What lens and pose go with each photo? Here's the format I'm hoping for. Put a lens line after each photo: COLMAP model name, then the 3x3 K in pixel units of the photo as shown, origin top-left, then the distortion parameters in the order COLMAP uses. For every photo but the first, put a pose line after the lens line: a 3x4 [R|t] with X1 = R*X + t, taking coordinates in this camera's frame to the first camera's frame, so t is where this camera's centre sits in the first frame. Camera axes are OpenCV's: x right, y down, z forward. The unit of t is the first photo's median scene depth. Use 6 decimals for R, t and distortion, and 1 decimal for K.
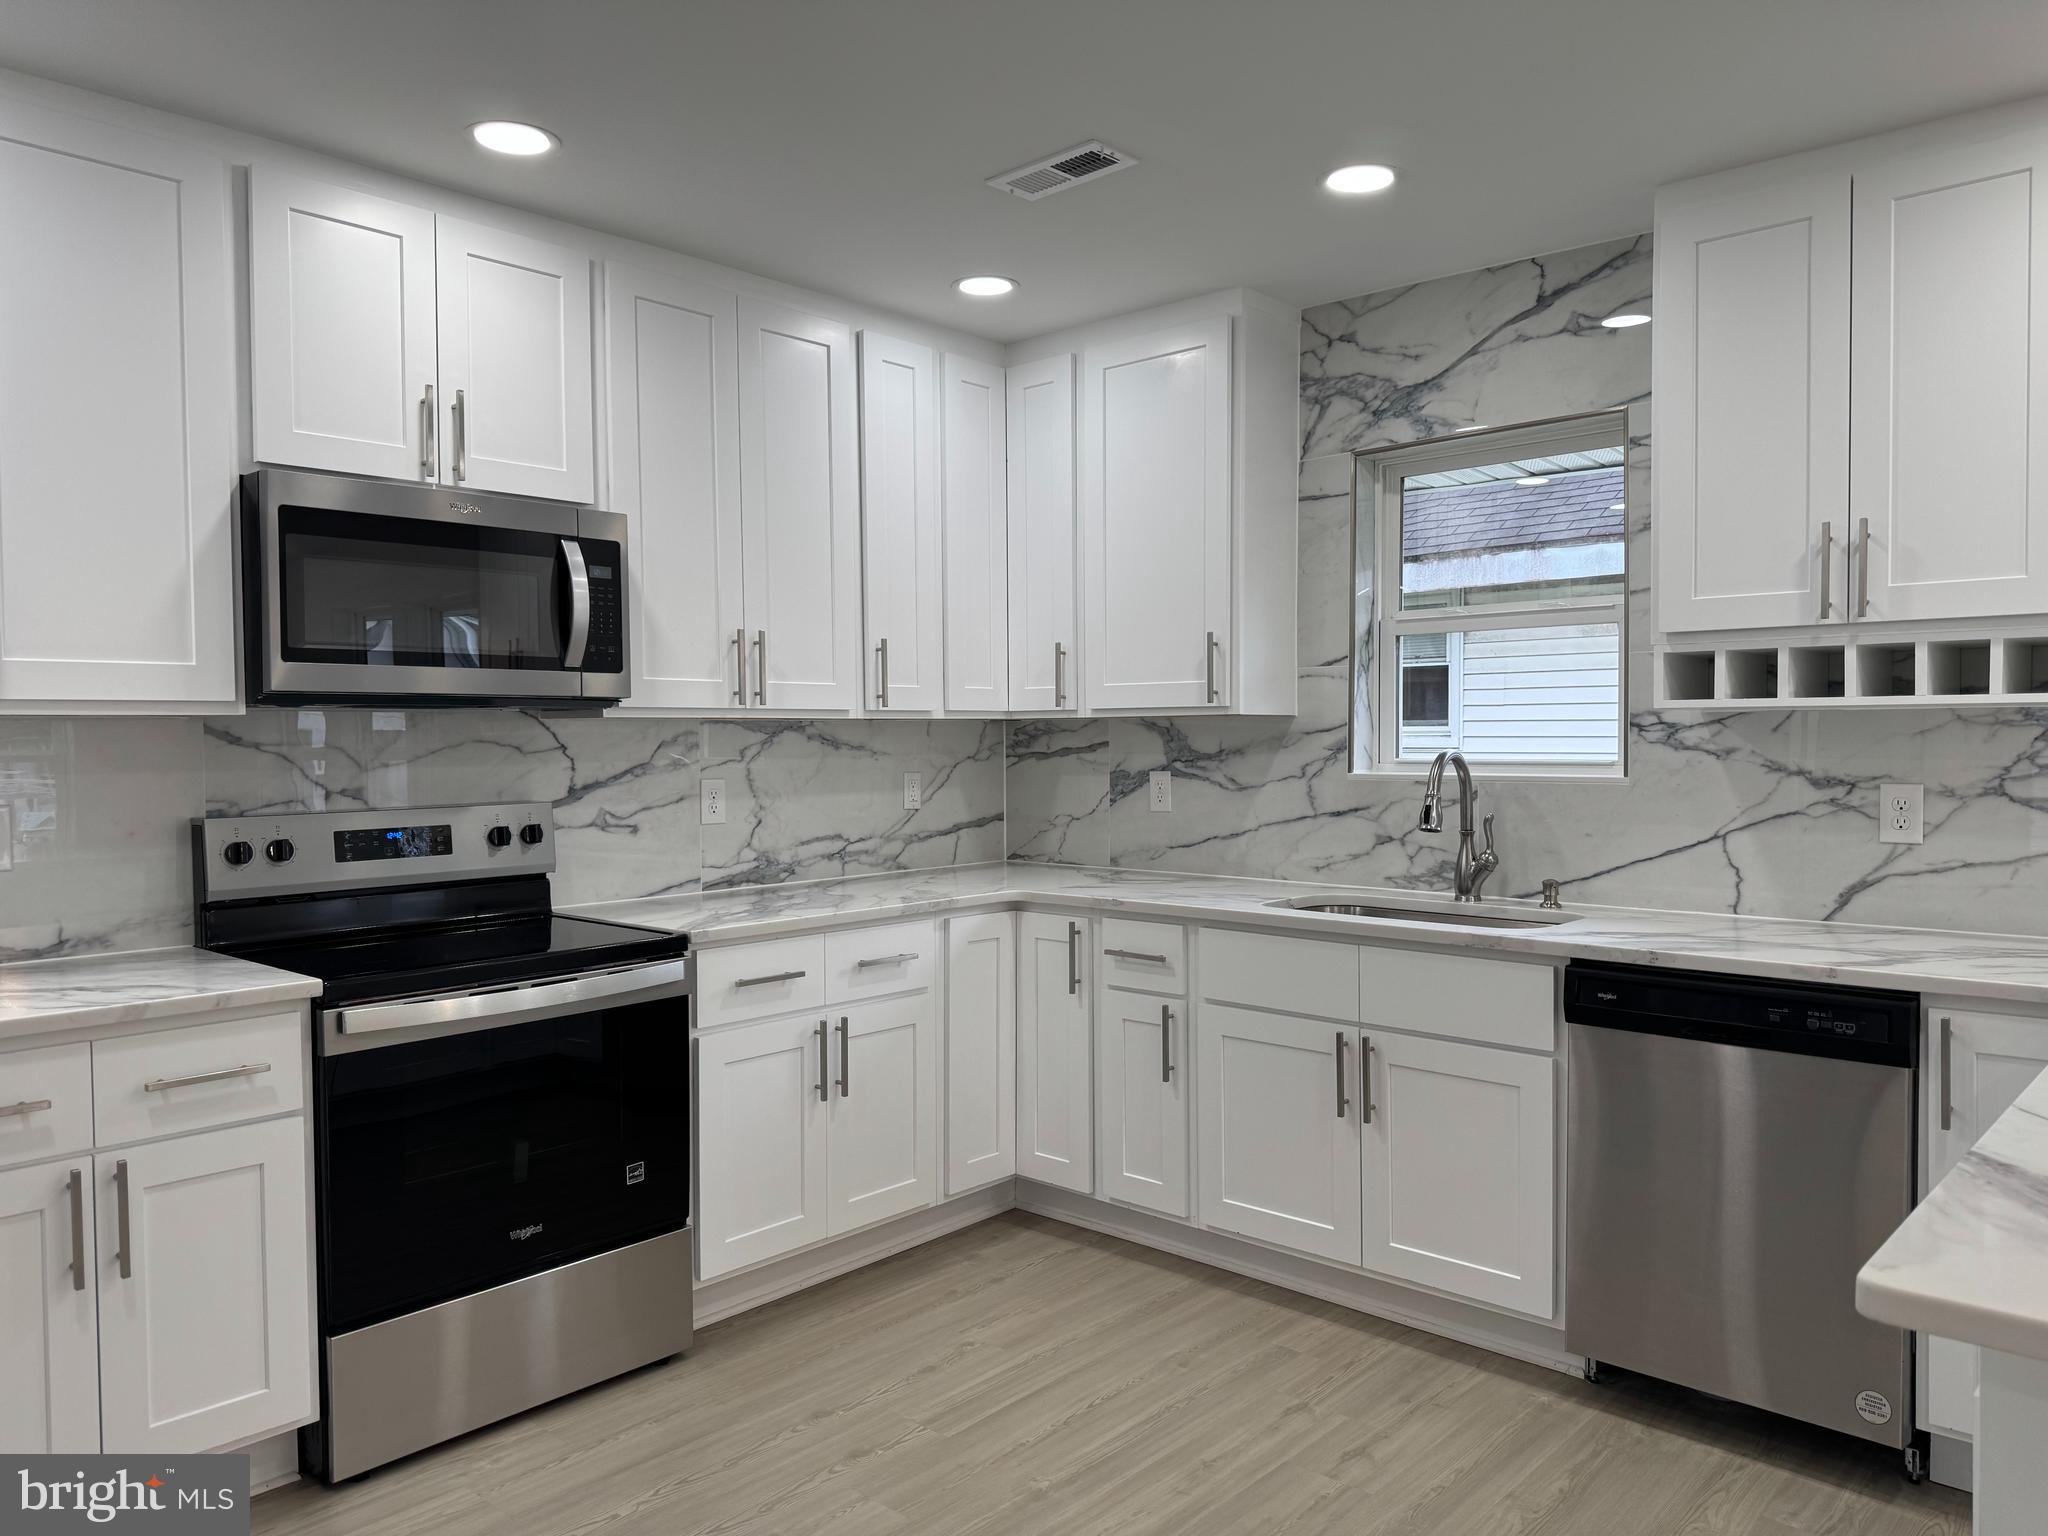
lens RADIAL K [[1435.7, 0, 1033.0], [0, 1435.7, 780.1], [0, 0, 1]] dist [0.088003, -0.118402]
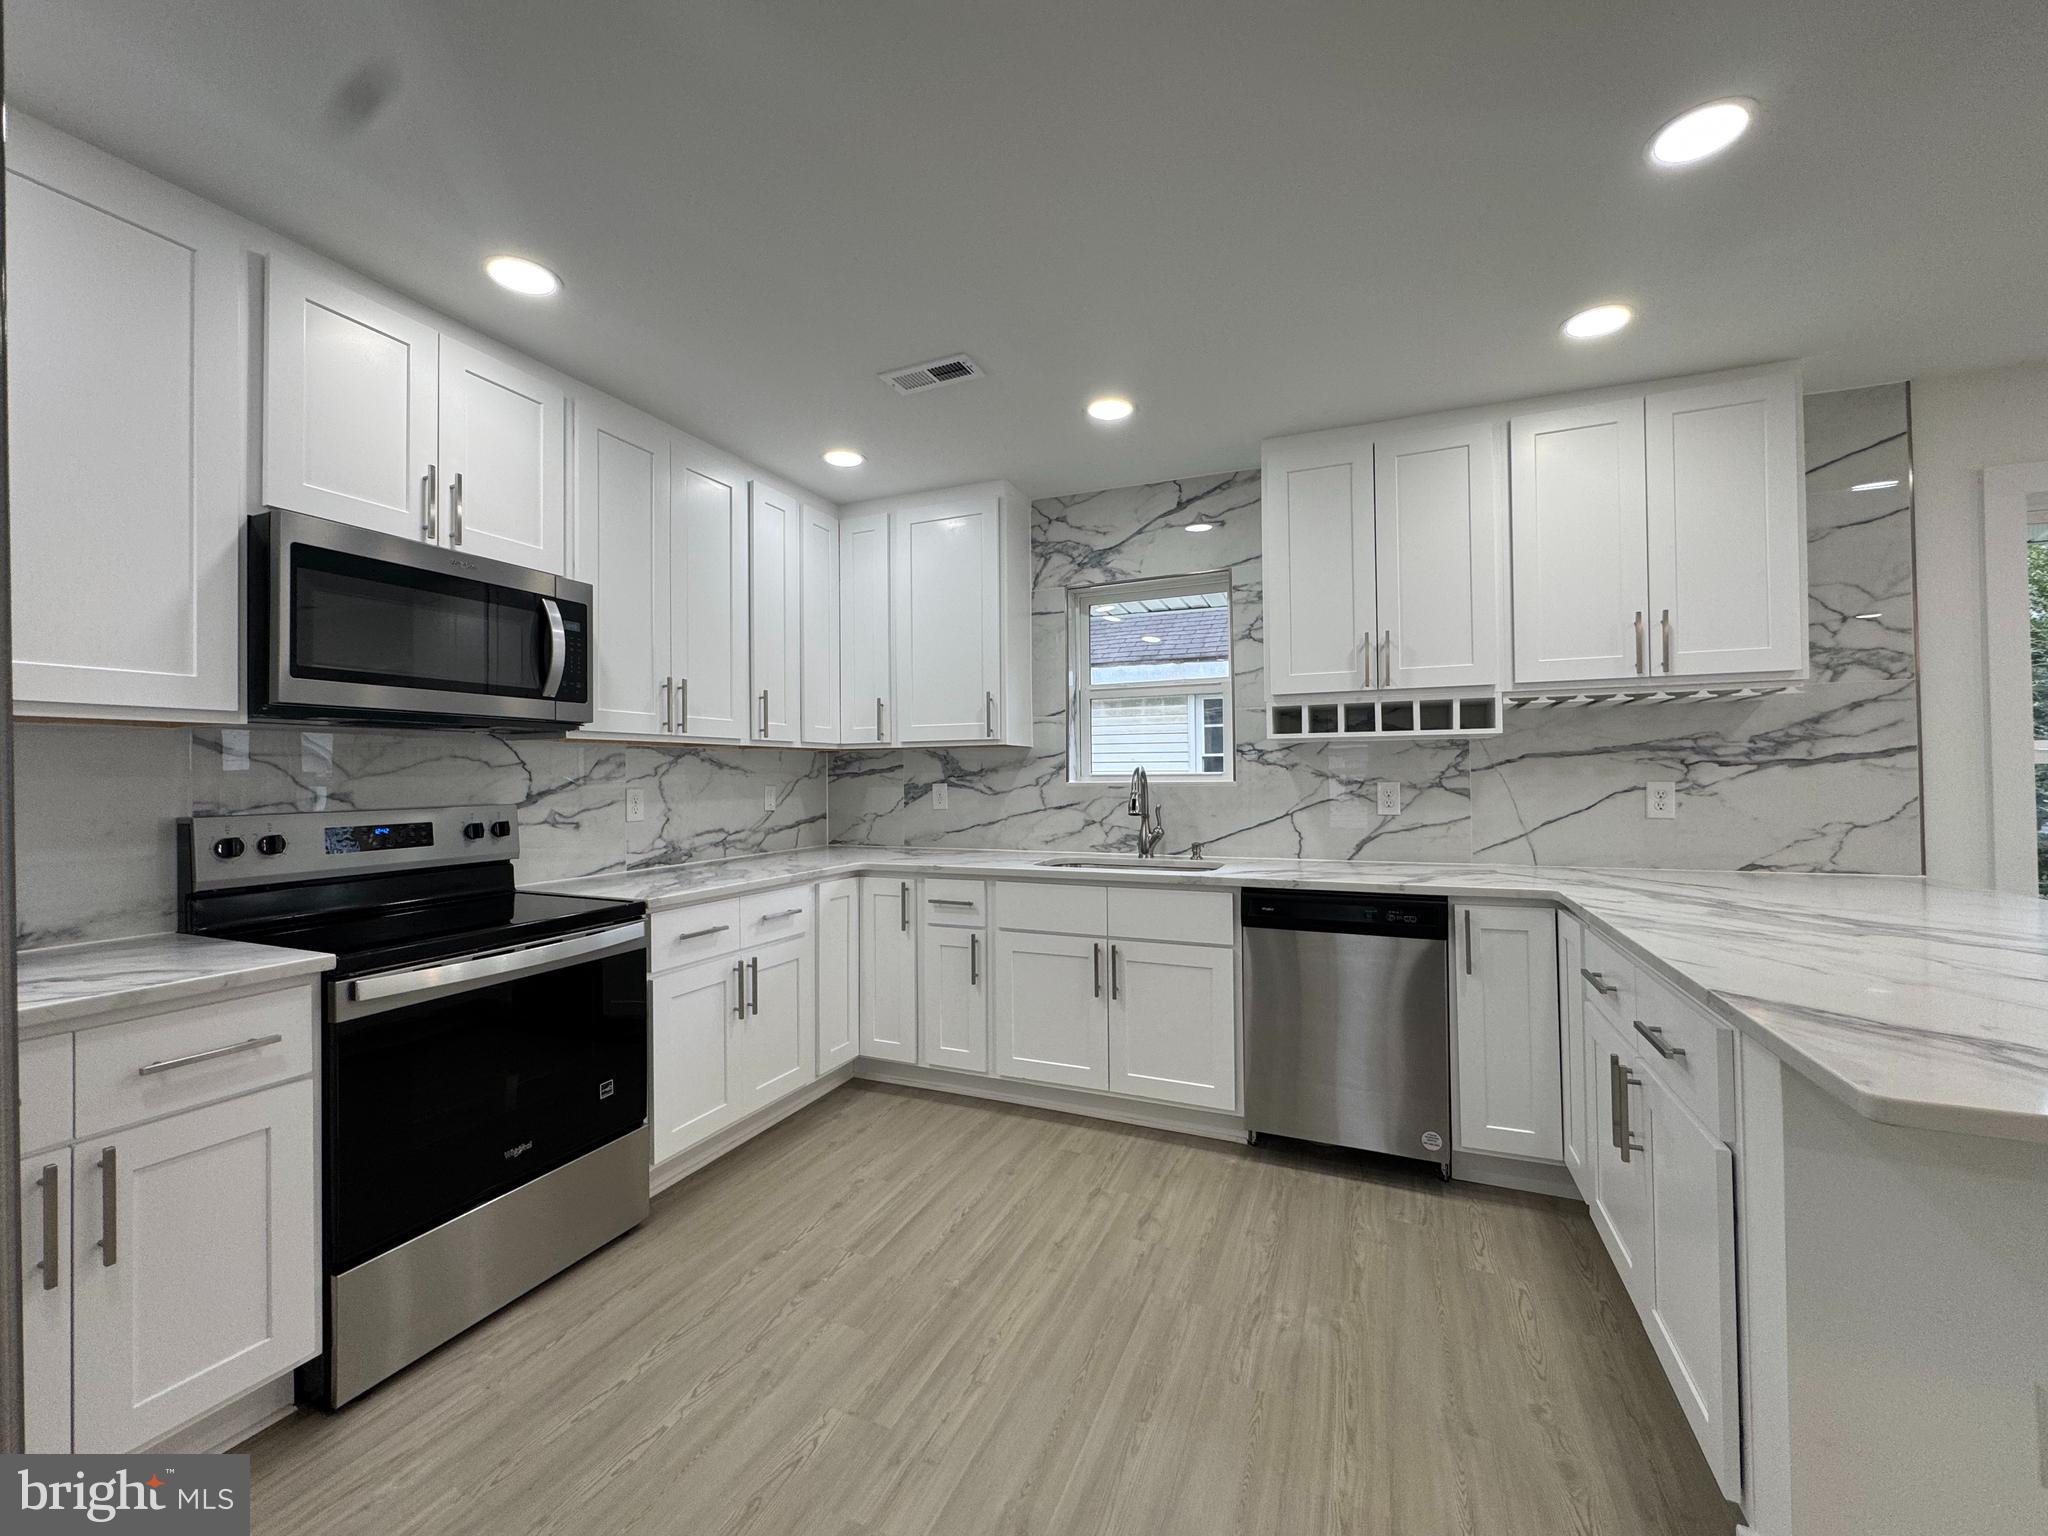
lens RADIAL K [[814.7, 0, 1022.7], [0, 814.7, 766.7], [0, 0, 1]] dist [-0.004336, 0.001116]
pose [[0.947523, 0.001716, 0.319682, -0.134518], [0.013006, 0.998951, -0.043911, 0.019073], [-0.319422, 0.045764, 0.946507, 0.164817]]
